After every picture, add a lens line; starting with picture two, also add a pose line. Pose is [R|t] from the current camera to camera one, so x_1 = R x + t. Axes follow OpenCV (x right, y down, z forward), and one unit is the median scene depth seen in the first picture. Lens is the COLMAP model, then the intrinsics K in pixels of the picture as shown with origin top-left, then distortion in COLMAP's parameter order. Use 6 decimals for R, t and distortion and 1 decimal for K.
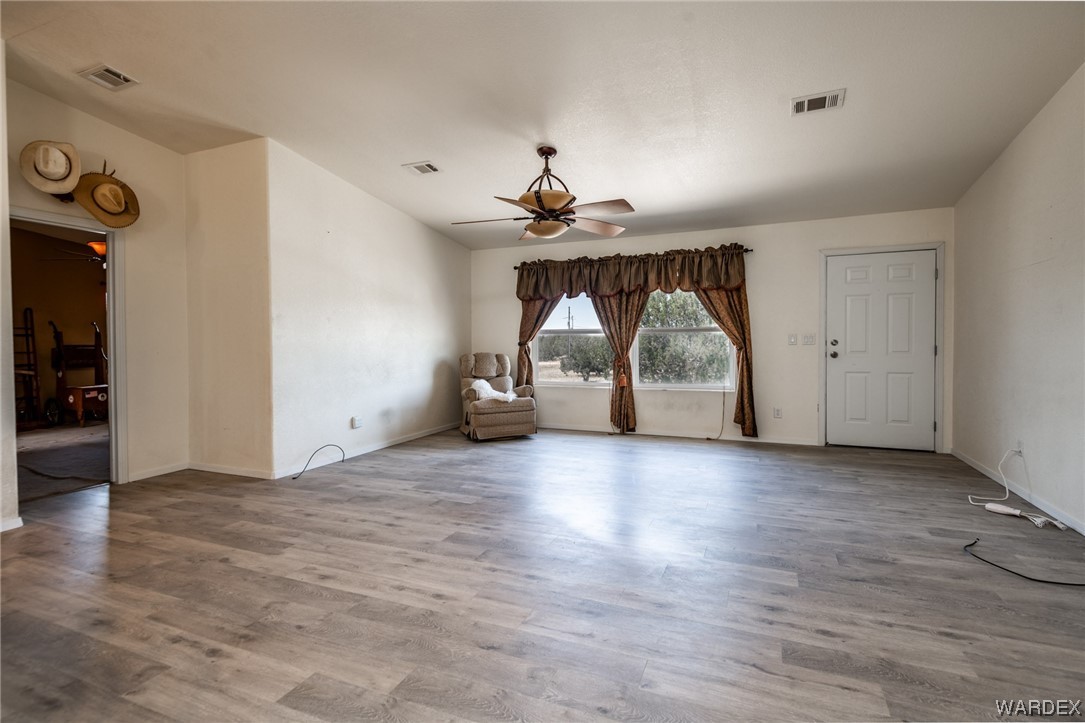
lens RADIAL K [[497.1, 0, 544.5], [0, 497.1, 349.6], [0, 0, 1]] dist [0.025580, -0.014348]
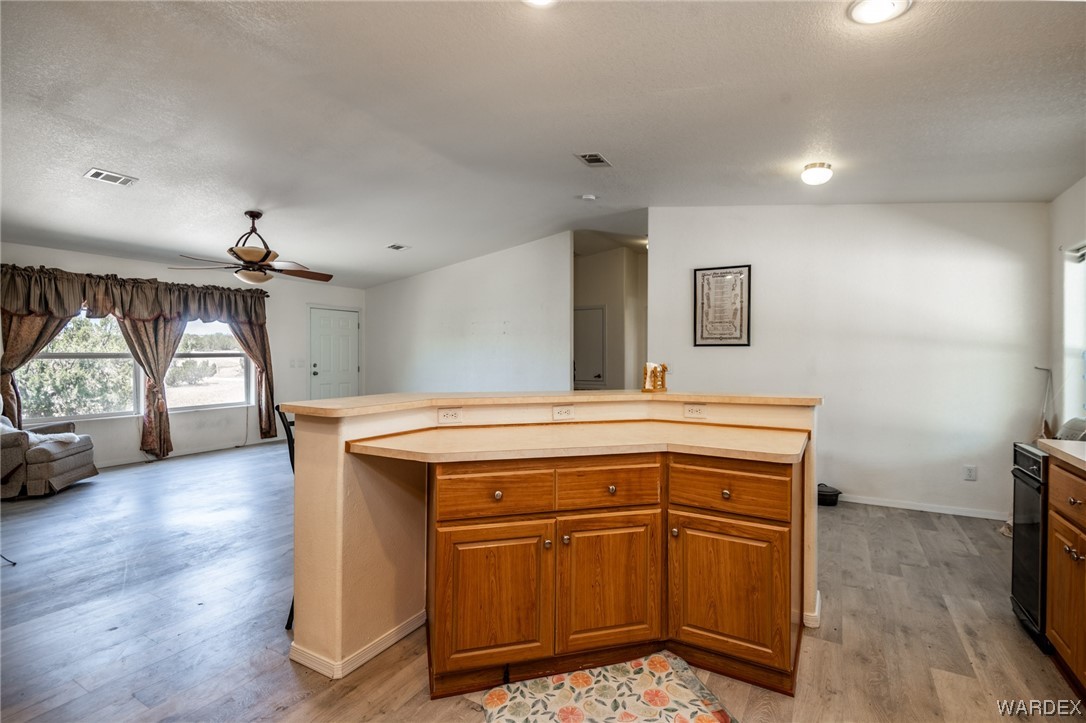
lens RADIAL K [[497.6, 0, 557.6], [0, 497.6, 362.9], [0, 0, 1]] dist [0.025580, -0.014348]
pose [[0.128928, -0.009700, 0.991607, -1.204050], [0.011939, 0.999895, 0.008229, -0.037387], [-0.991582, 0.010778, 0.129030, 0.117283]]
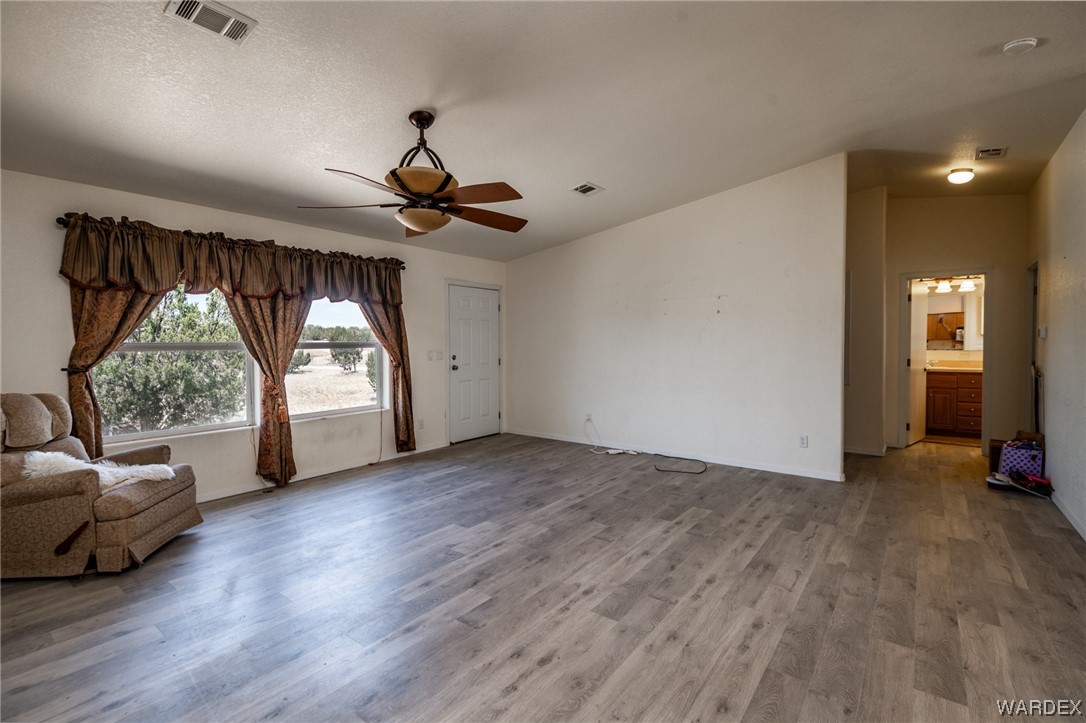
lens RADIAL K [[497.6, 0, 570.8], [0, 497.6, 359.8], [0, 0, 1]] dist [0.025580, -0.014348]
pose [[0.242615, -0.026766, 0.969753, -0.742723], [0.016052, 0.999593, 0.023574, -0.047025], [-0.969990, 0.009847, 0.242946, 0.644023]]
